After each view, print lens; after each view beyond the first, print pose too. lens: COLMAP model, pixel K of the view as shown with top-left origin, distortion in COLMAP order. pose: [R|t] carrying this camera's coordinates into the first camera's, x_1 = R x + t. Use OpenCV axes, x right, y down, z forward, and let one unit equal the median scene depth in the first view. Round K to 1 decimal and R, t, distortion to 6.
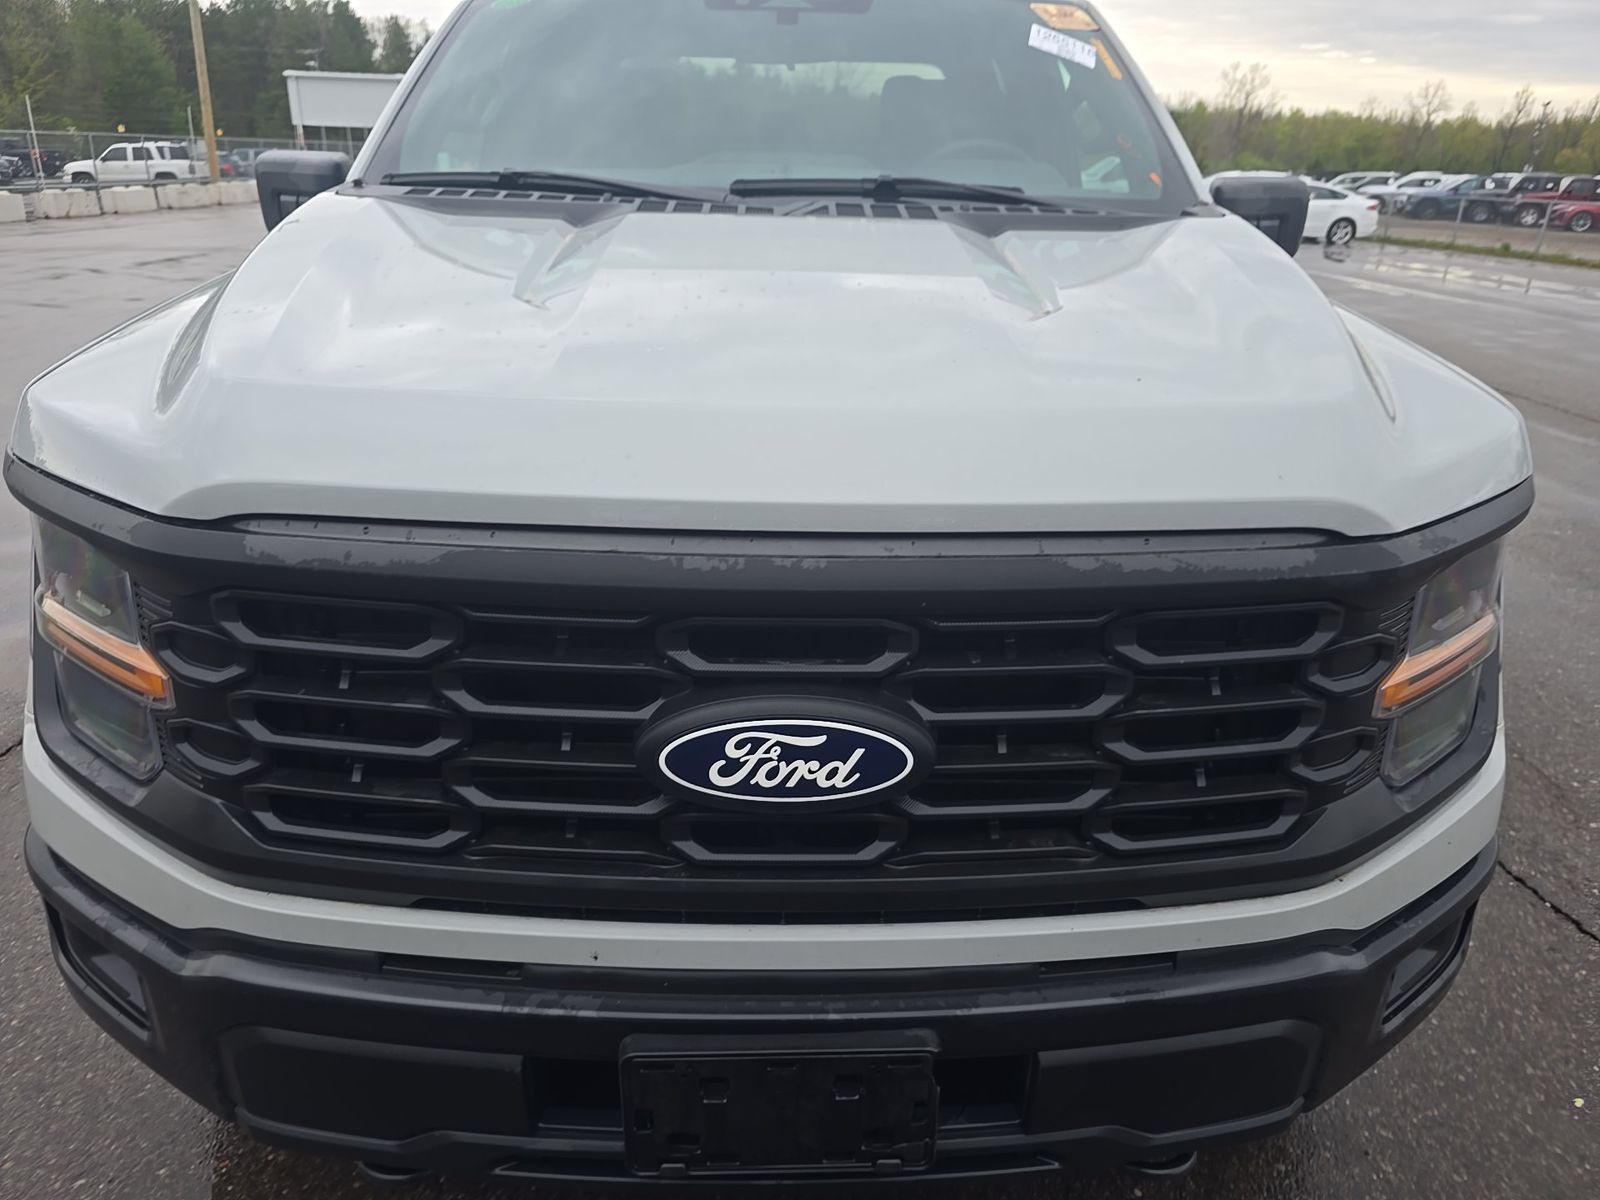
lens RADIAL K [[1159.6, 0, 805.5], [0, 1159.6, 597.3], [0, 0, 1]] dist [0.067483, -0.070138]
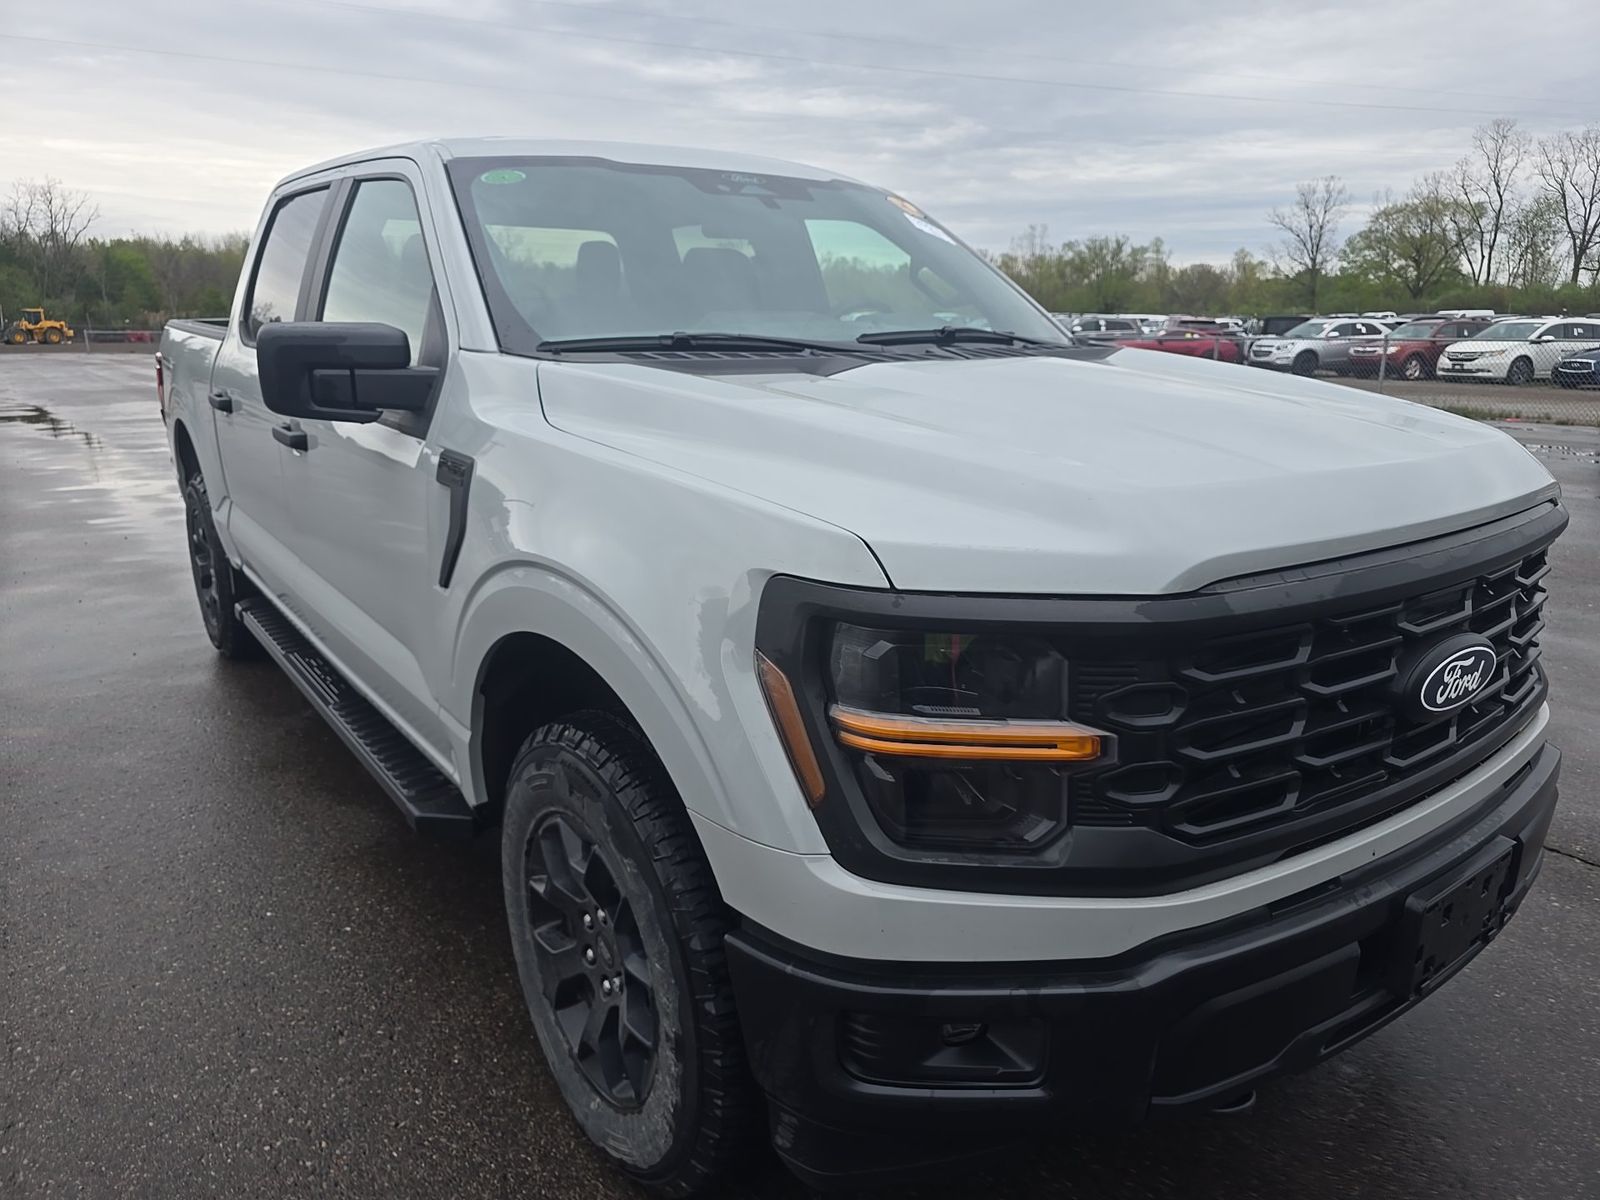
lens RADIAL K [[1159.6, 0, 805.5], [0, 1159.6, 597.3], [0, 0, 1]] dist [0.067483, -0.070138]
pose [[0.791799, -0.164831, 0.588119, -1.502490], [0.232262, 0.971817, -0.040330, -0.098354], [-0.564896, 0.168532, 0.807768, 0.178790]]
